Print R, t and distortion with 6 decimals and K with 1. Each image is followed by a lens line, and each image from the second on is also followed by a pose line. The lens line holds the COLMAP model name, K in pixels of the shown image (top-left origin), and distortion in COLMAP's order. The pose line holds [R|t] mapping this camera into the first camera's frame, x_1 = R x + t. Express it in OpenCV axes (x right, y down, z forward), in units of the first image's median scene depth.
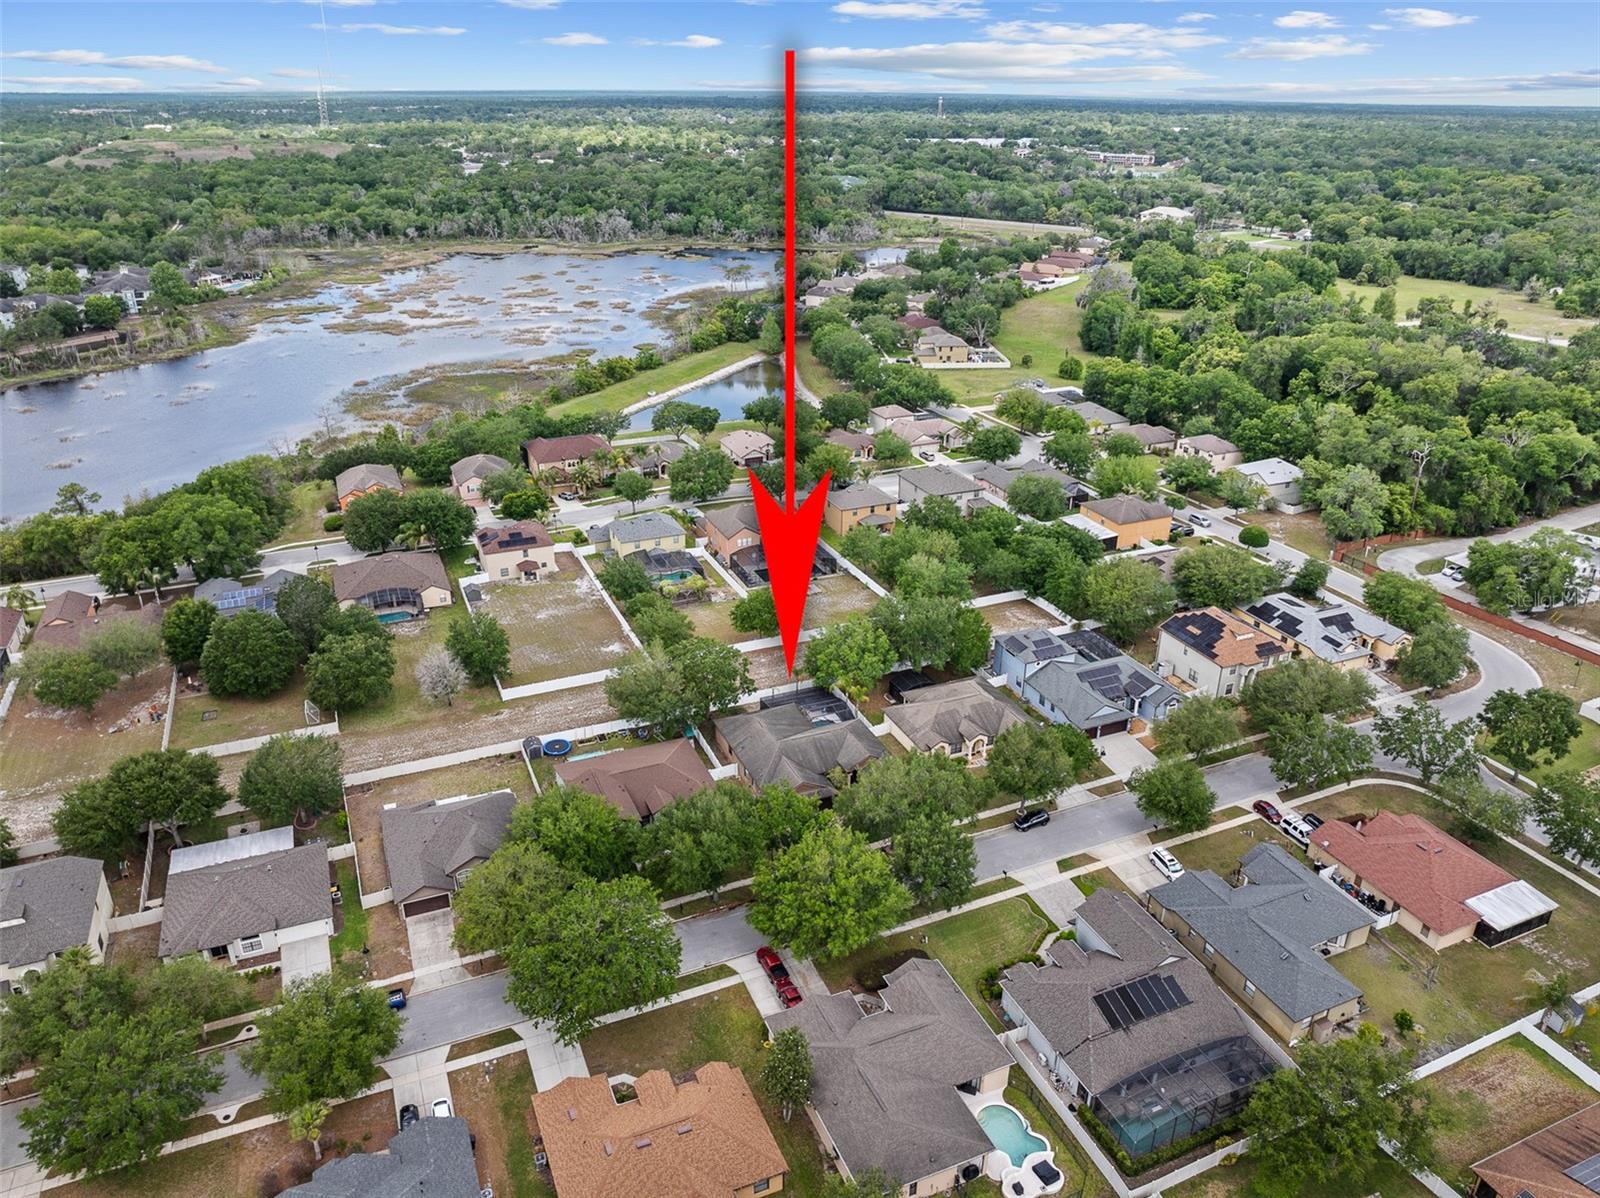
lens RADIAL K [[1112.6, 0, 800.0], [0, 1112.6, 599.0], [0, 0, 1]] dist [-0.011821, -0.002378]
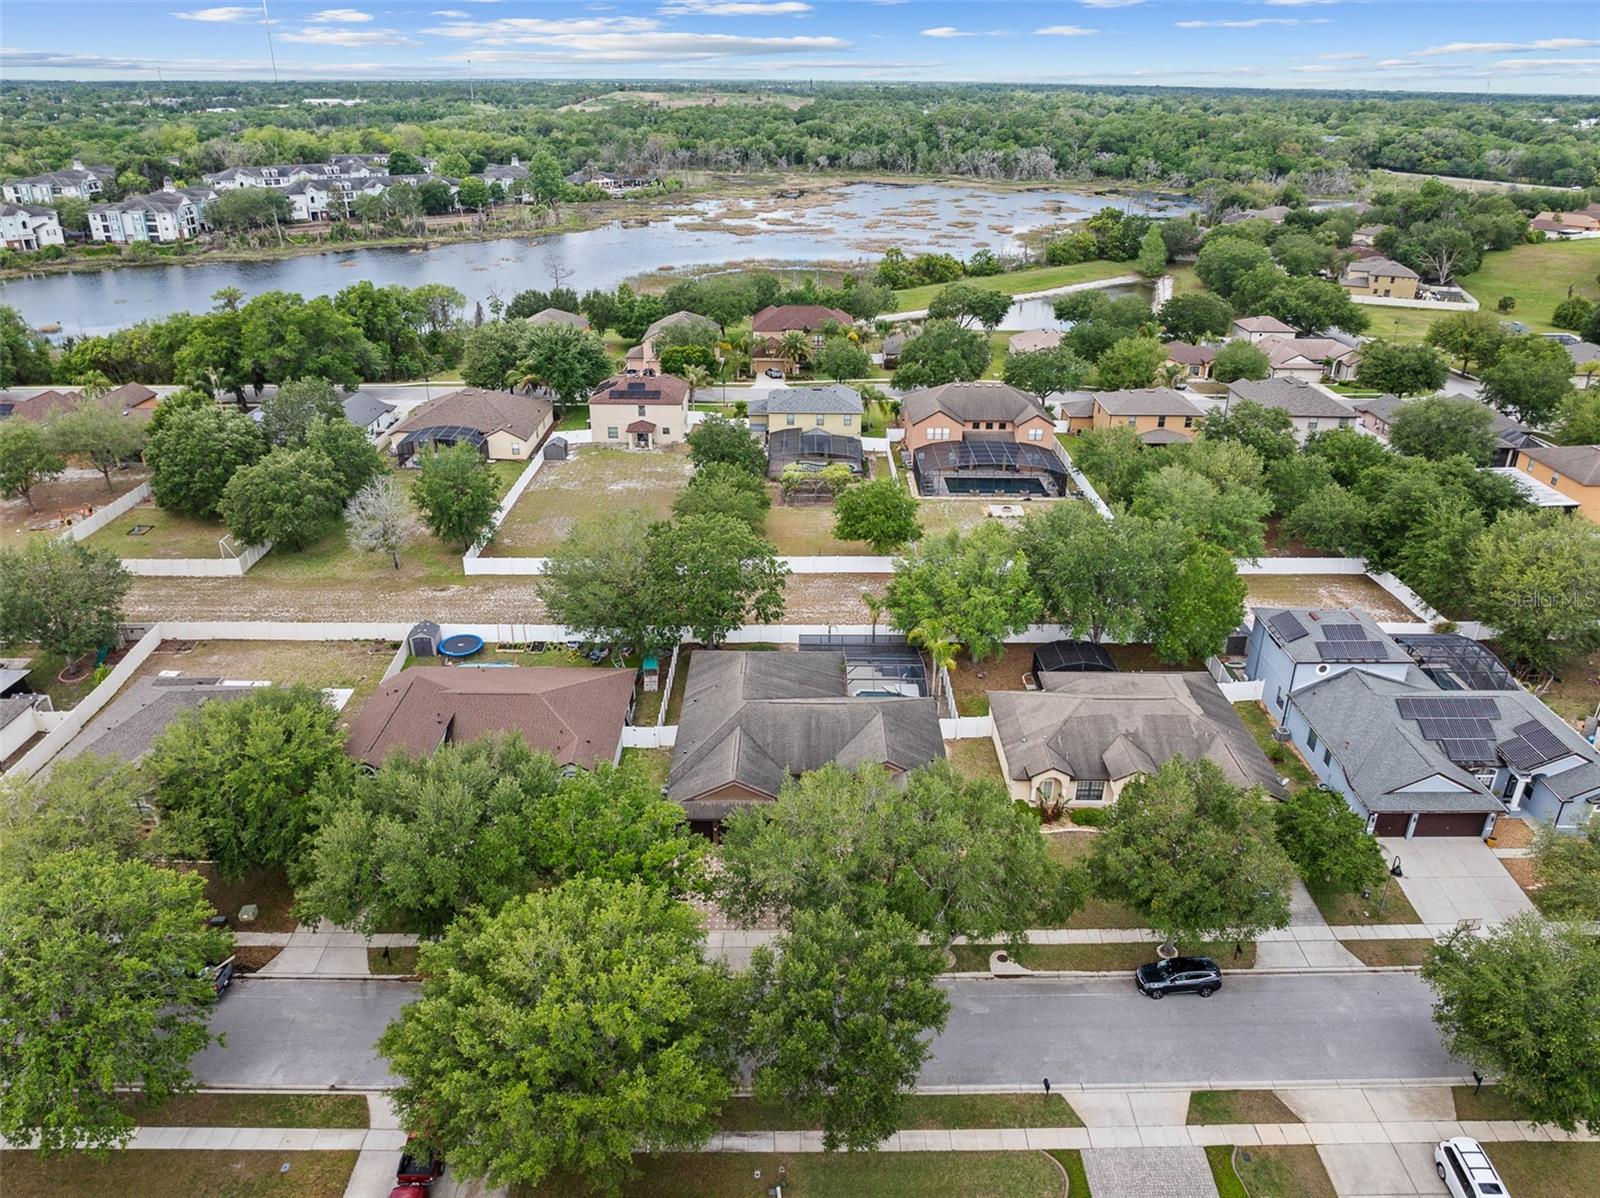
lens RADIAL K [[1131.0, 0, 800.0], [0, 1131.0, 599.0], [0, 0, 1]] dist [-0.051635, 0.027502]
pose [[0.920228, 0.167228, -0.353858, 0.141392], [-0.165354, 0.985586, 0.035762, 0.039831], [0.354738, 0.025603, 0.934615, 0.361438]]
